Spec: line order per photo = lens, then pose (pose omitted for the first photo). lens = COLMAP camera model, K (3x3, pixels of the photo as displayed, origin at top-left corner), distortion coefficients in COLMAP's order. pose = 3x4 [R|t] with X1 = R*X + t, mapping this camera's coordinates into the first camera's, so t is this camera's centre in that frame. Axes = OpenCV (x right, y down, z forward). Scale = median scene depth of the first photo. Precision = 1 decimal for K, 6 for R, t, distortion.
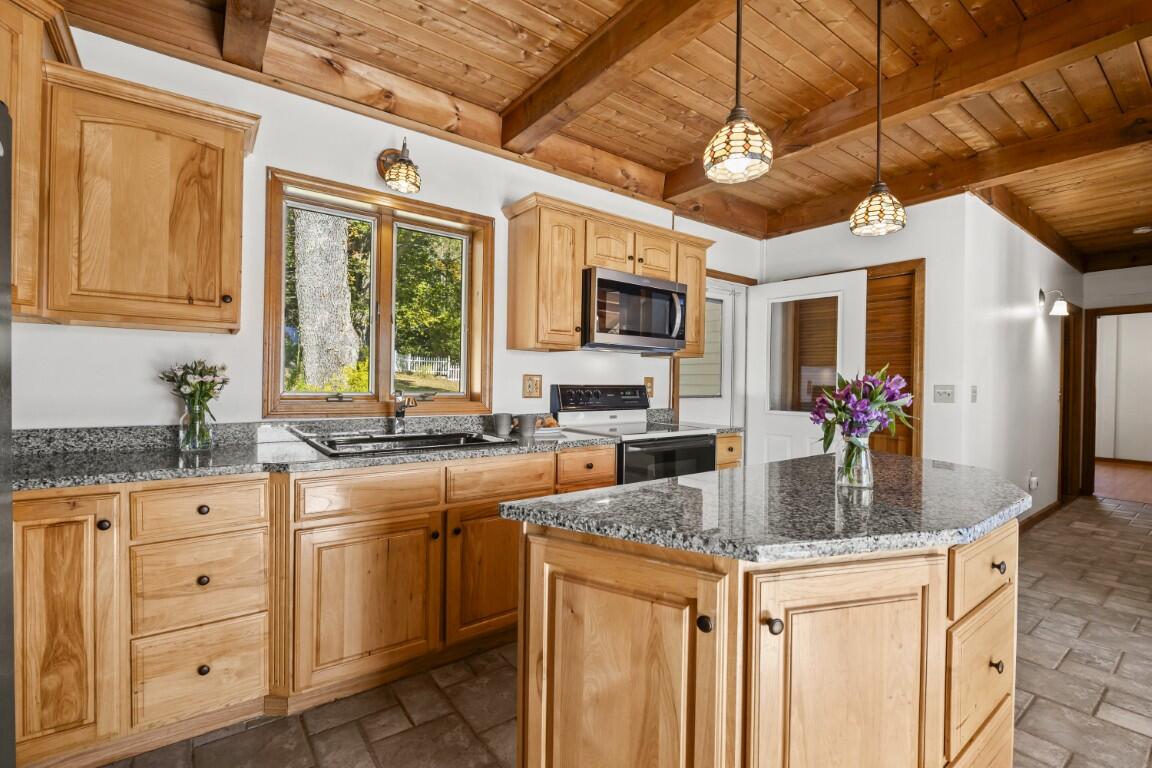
lens RADIAL K [[507.4, 0, 576.1], [0, 507.4, 382.5], [0, 0, 1]] dist [-0.004261, -0.001077]
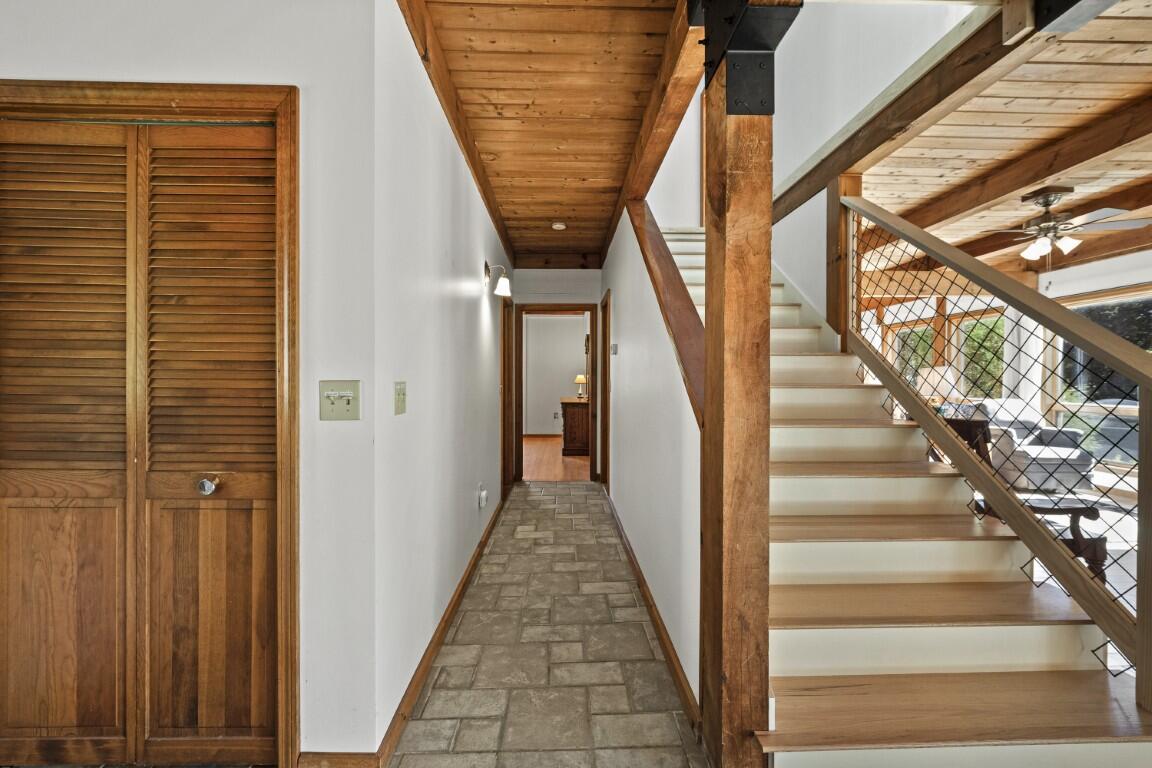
lens RADIAL K [[459.1, 0, 578.4], [0, 459.1, 380.4], [0, 0, 1]] dist [-0.001191, 0.000035]
pose [[0.571447, -0.018409, 0.820433, 0.496975], [0.007024, 0.999821, 0.017541, -0.000701], [-0.820609, -0.004261, 0.571474, 0.574229]]
